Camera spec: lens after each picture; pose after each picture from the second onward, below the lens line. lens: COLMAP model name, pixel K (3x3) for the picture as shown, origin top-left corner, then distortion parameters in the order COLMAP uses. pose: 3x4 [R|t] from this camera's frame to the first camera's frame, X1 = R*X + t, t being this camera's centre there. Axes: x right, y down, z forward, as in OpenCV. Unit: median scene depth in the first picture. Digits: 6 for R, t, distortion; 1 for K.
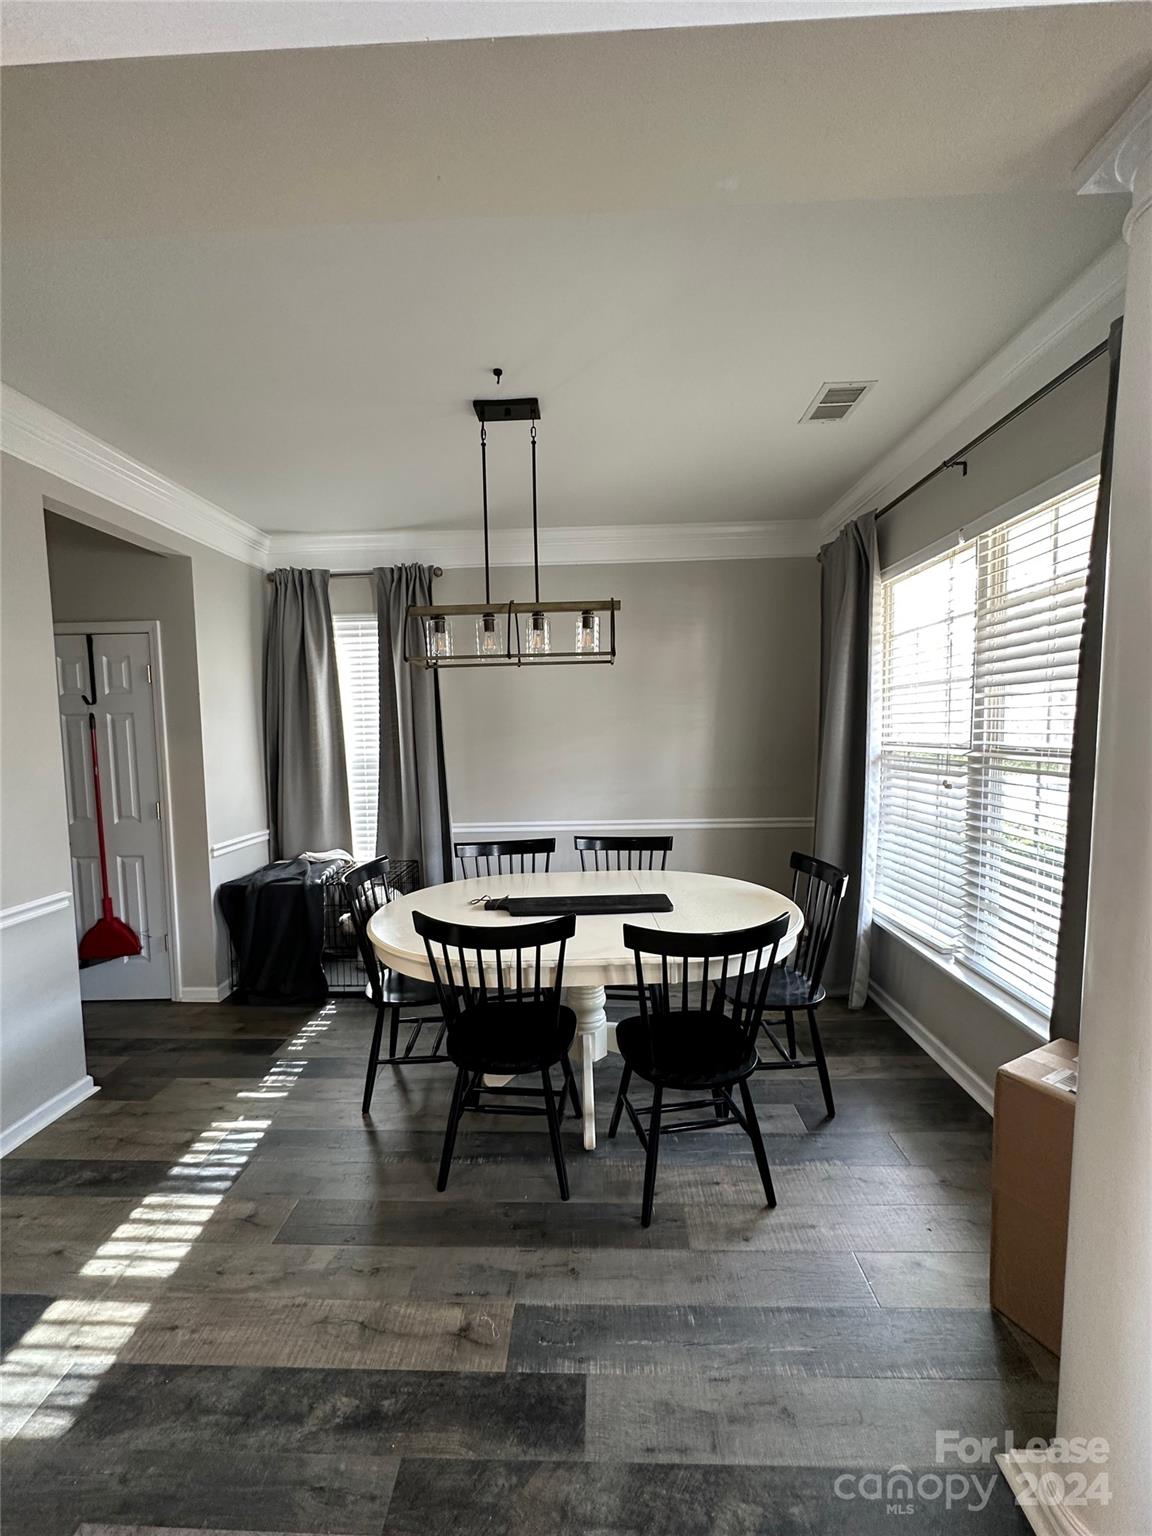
lens RADIAL K [[614.6, 0, 572.0], [0, 614.6, 762.7], [0, 0, 1]] dist [-0.001615, -0.000053]
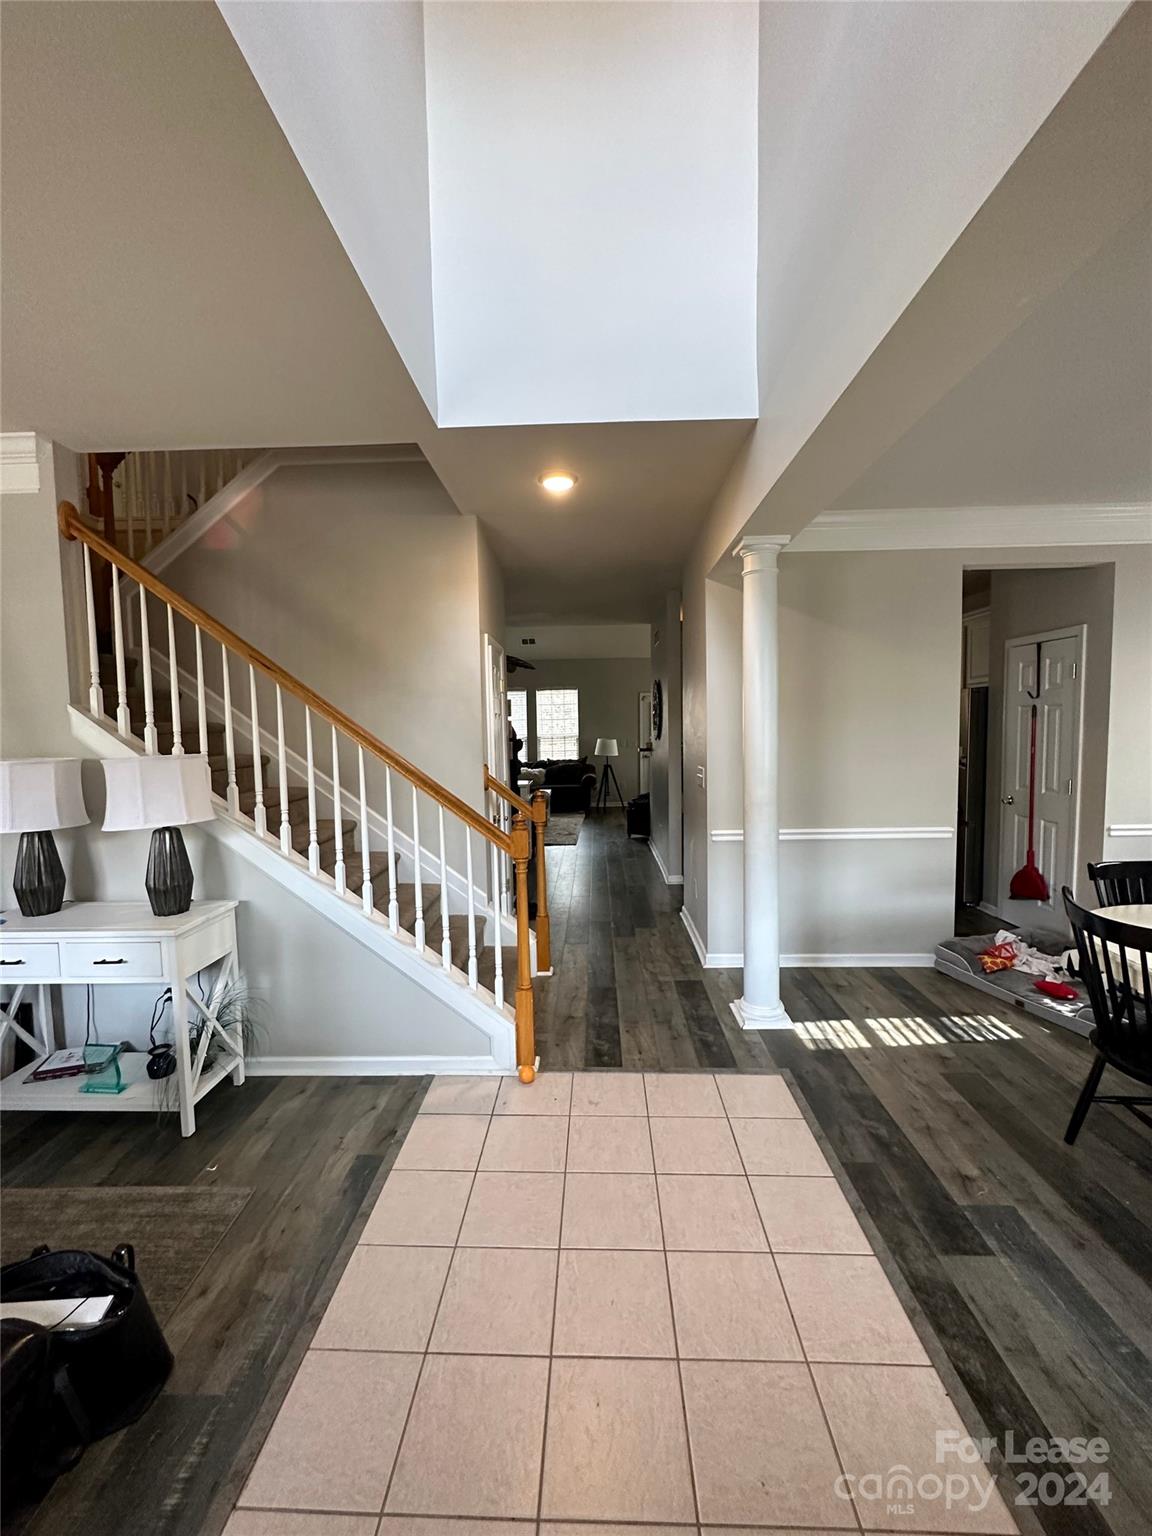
lens RADIAL K [[614.6, 0, 574.8], [0, 614.6, 766.0], [0, 0, 1]] dist [-0.001615, -0.000053]
pose [[0.001127, 0.085616, -0.996328, 0.873778], [-0.038575, 0.995590, 0.085509, -0.046540], [0.999255, 0.038337, 0.004425, 0.078271]]
